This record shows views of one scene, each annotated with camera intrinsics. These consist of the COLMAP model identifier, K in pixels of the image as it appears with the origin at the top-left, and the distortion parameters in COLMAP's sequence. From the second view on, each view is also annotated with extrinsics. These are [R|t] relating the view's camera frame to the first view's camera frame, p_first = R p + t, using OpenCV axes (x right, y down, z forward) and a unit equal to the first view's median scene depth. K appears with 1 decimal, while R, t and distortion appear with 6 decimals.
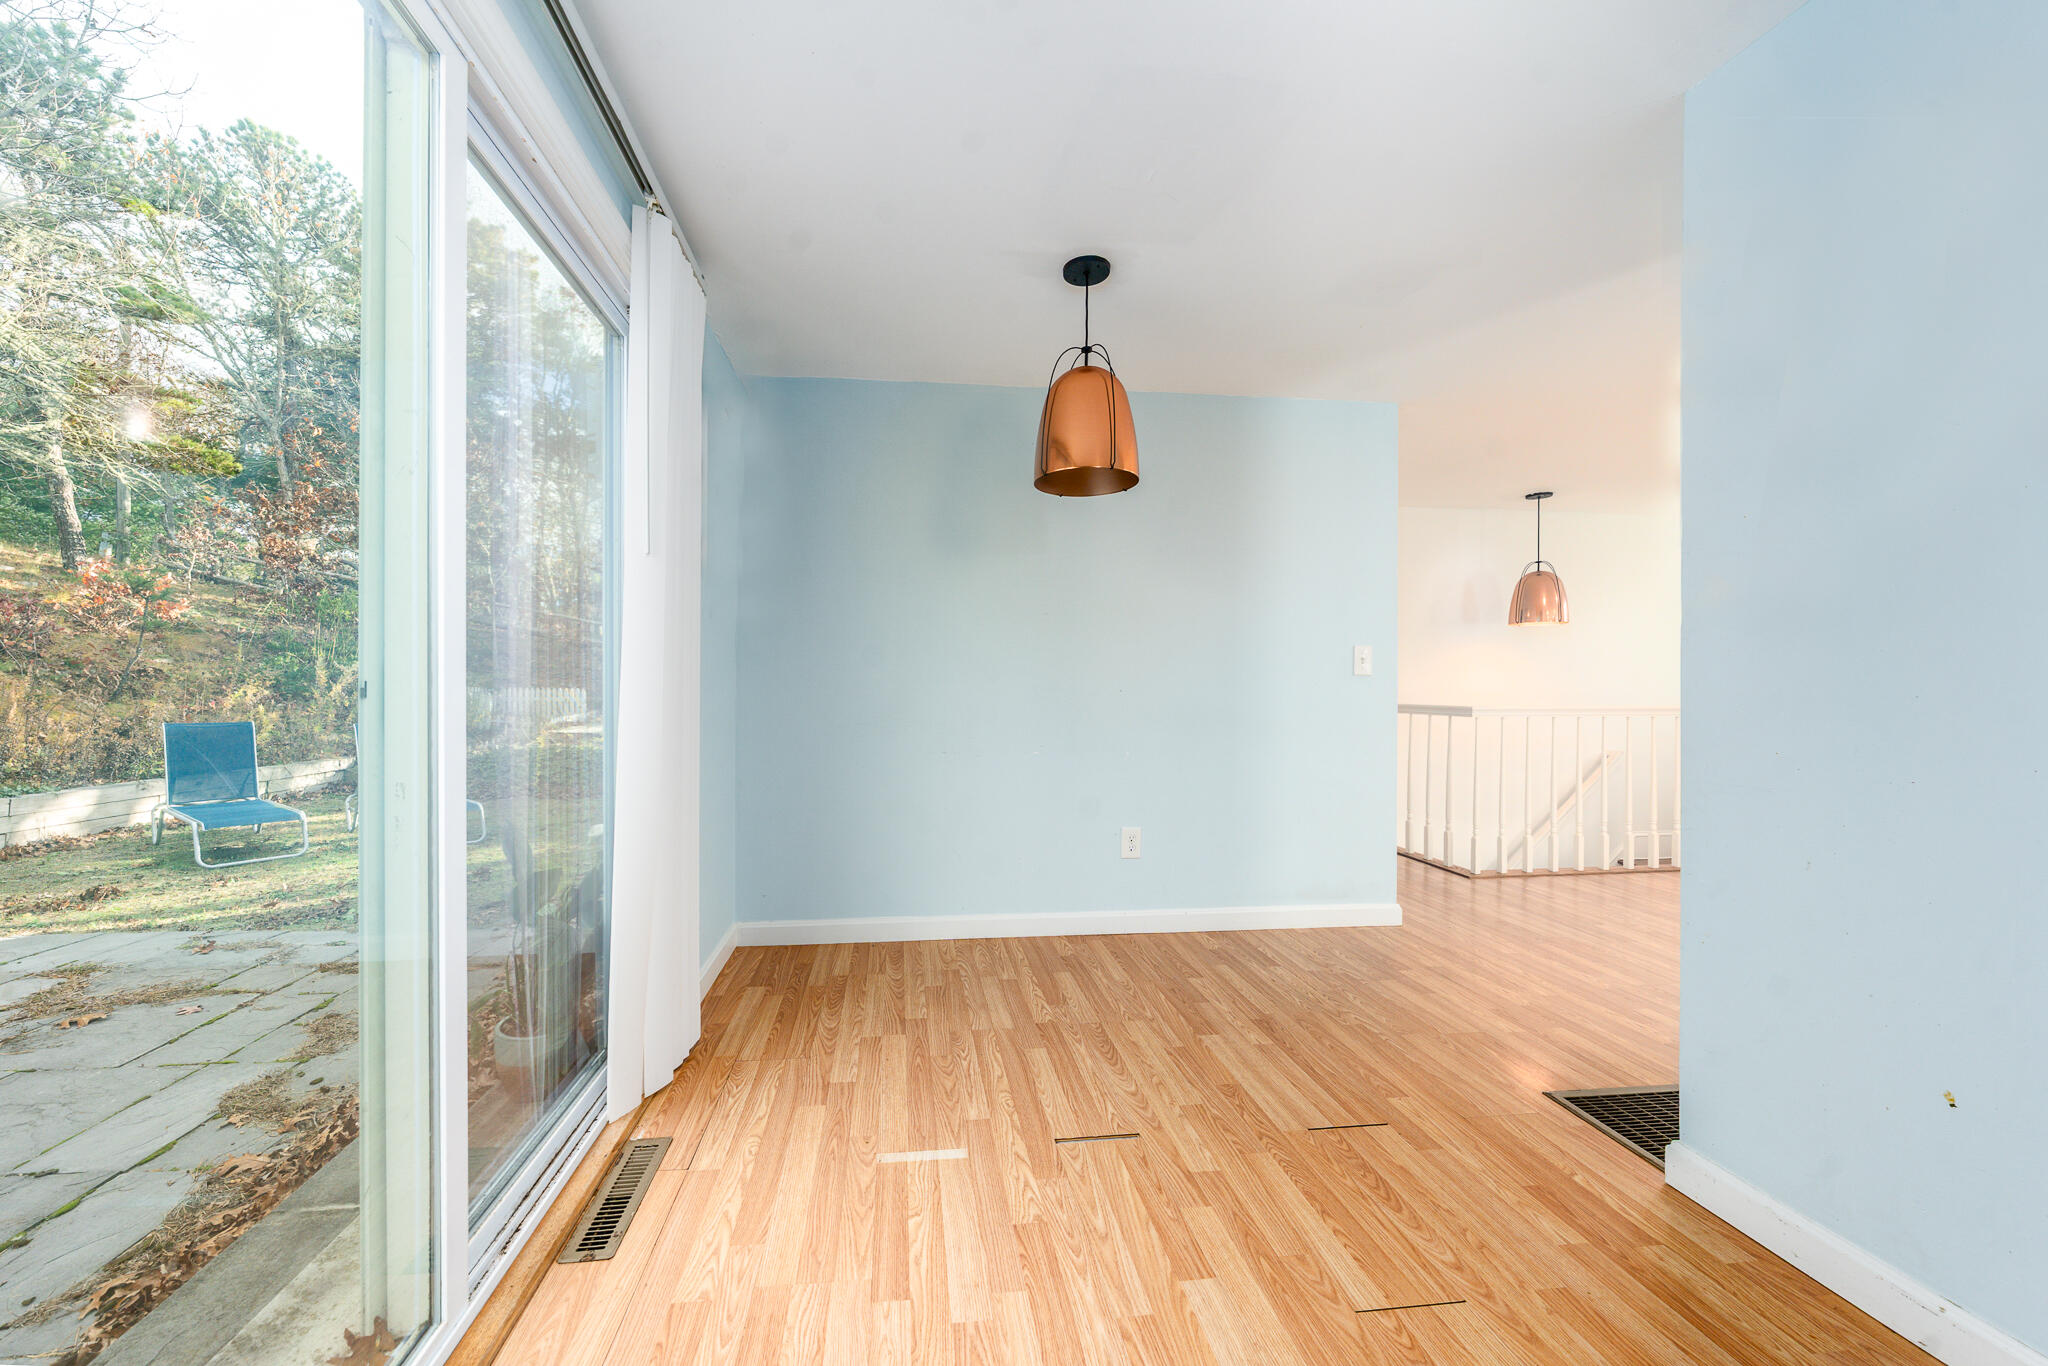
lens RADIAL K [[721.4, 0, 961.8], [0, 721.4, 689.7], [0, 0, 1]] dist [-0.001116, 0.000101]
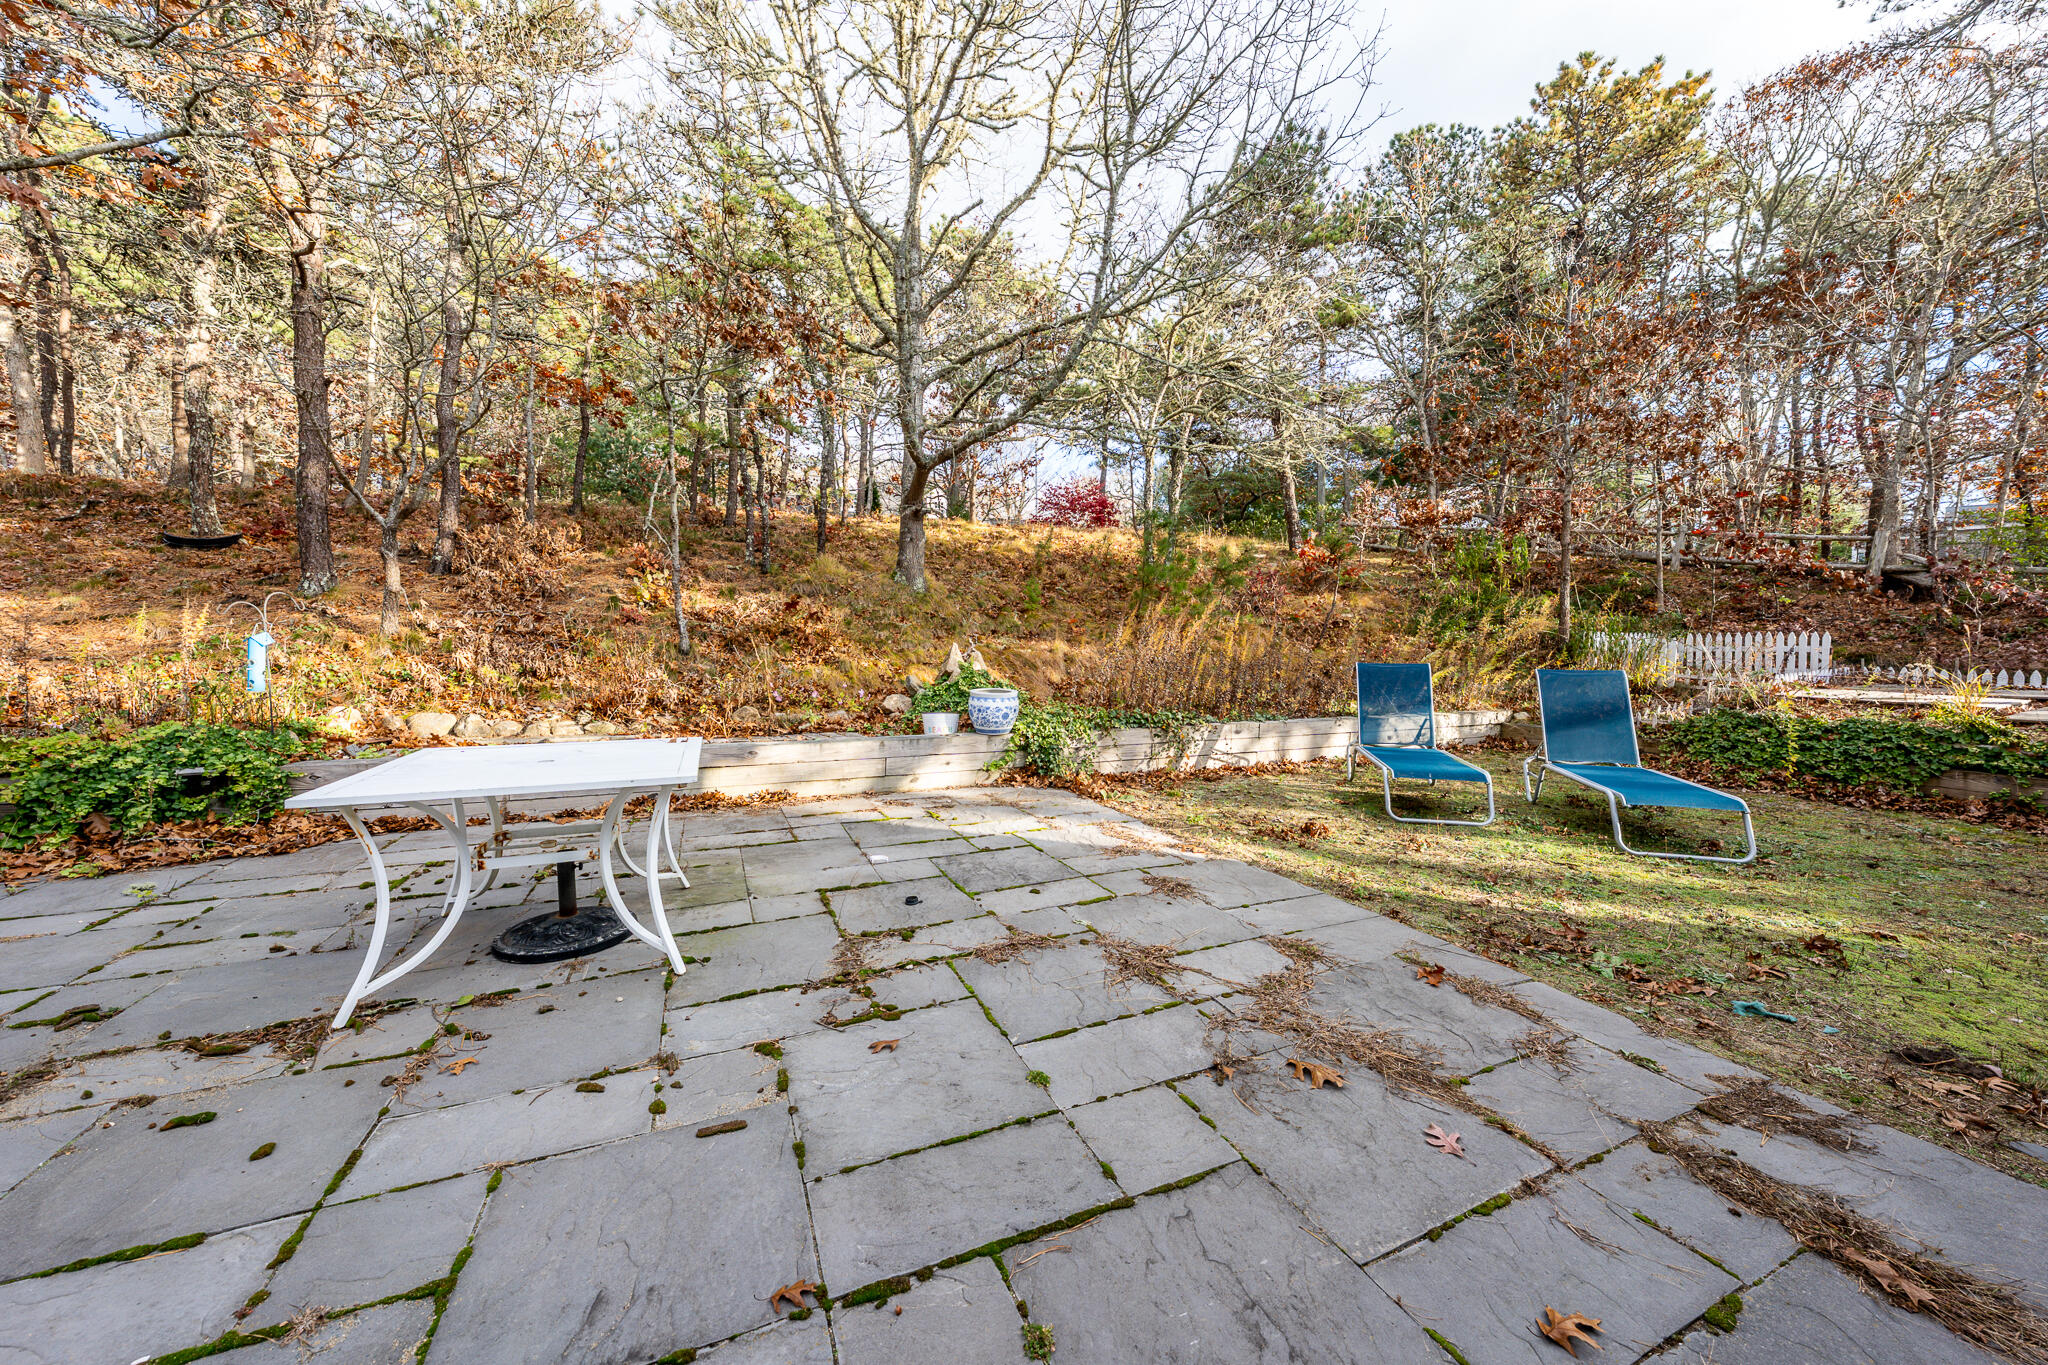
lens RADIAL K [[717.9, 0, 1020.1], [0, 717.9, 660.6], [0, 0, 1]] dist [-0.002956, -0.000169]
pose [[0.311435, 0.008963, -0.950225, -0.343151], [0.004172, 0.999933, 0.010799, 0.036436], [0.950258, -0.007327, 0.311377, 0.274118]]
